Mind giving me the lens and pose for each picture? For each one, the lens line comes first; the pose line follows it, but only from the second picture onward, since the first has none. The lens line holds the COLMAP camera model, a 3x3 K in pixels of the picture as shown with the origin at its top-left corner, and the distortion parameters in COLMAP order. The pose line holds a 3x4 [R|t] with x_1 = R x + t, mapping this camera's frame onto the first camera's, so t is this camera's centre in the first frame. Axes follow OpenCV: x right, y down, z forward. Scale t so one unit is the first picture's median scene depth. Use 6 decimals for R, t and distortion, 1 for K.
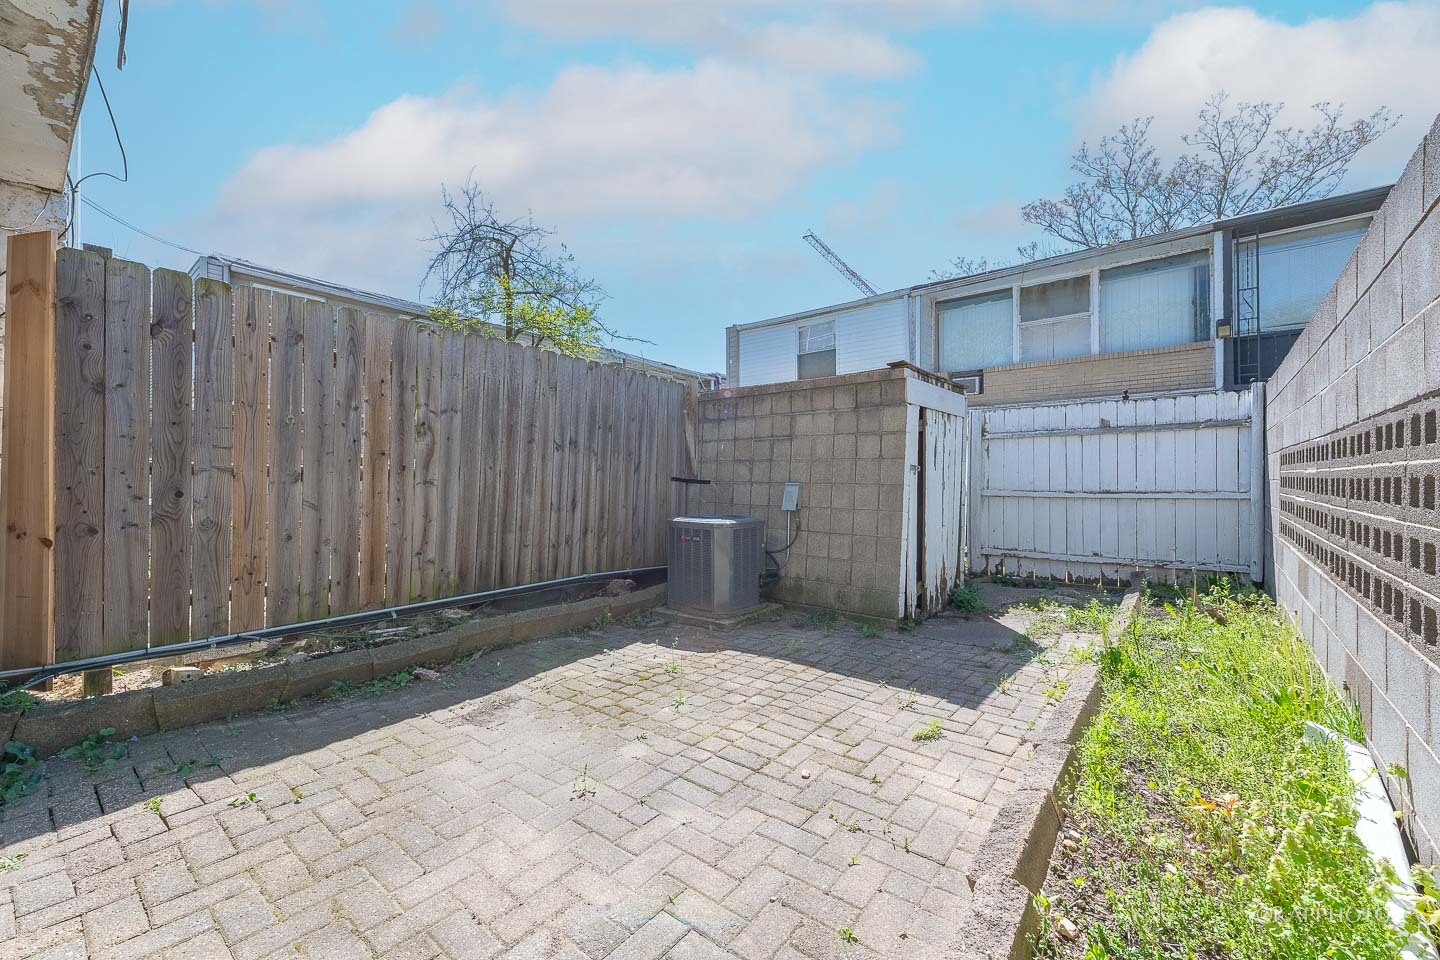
lens RADIAL K [[555.1, 0, 714.9], [0, 555.1, 480.1], [0, 0, 1]] dist [0.015660, -0.000282]
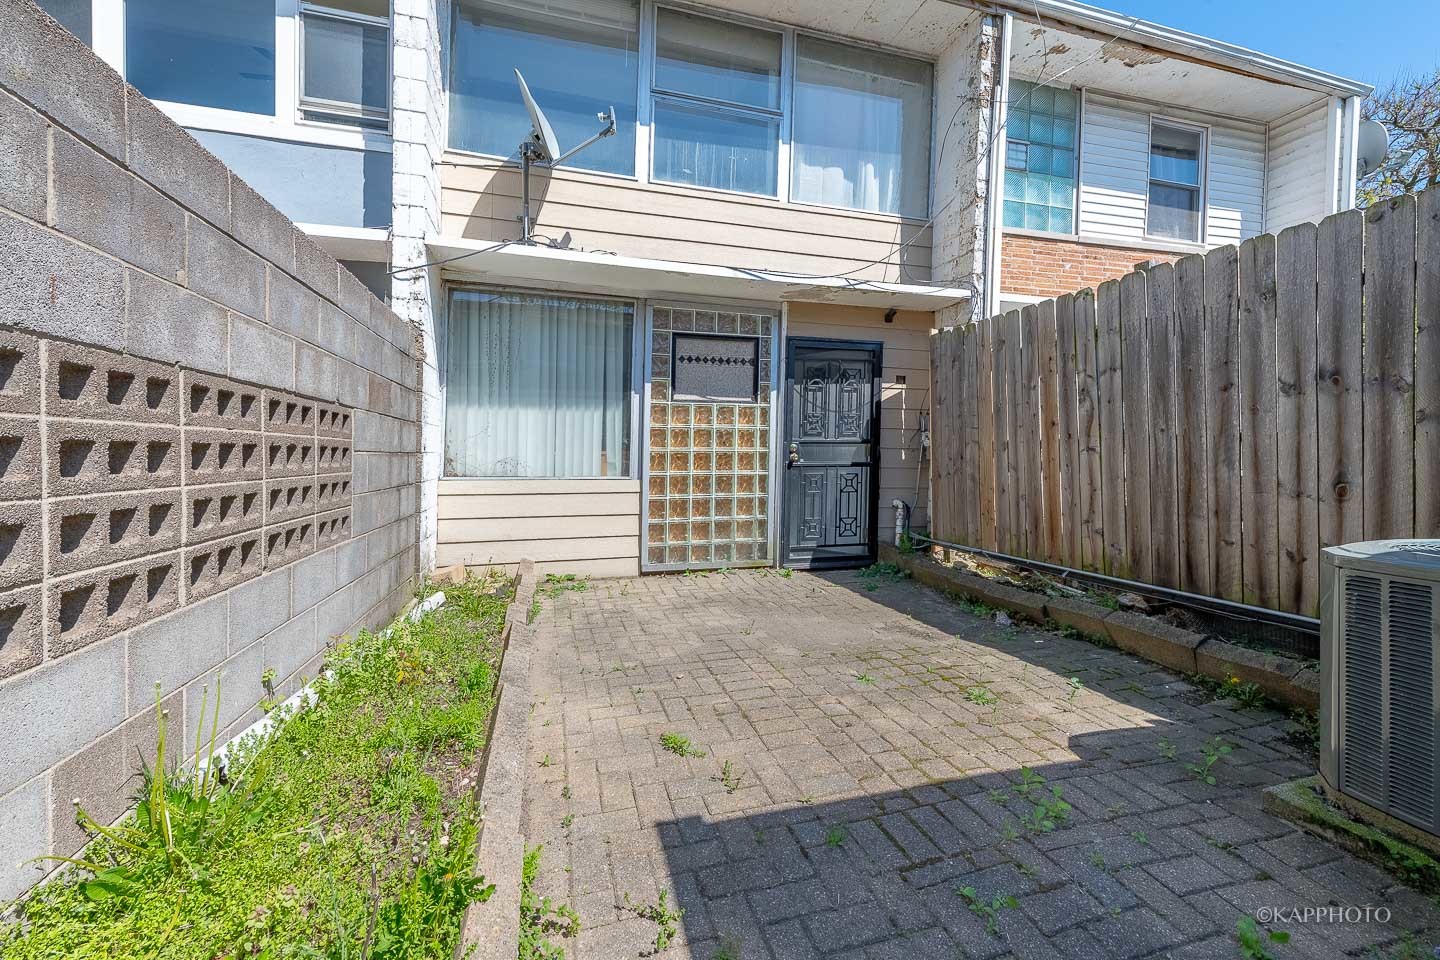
lens RADIAL K [[600.5, 0, 720.4], [0, 600.5, 452.1], [0, 0, 1]] dist [0.022039, -0.000077]
pose [[-0.557391, 0.001956, -0.830248, 0.743022], [0.006637, 0.999976, -0.002100, 0.007067], [0.830224, -0.006681, -0.557390, 1.091096]]
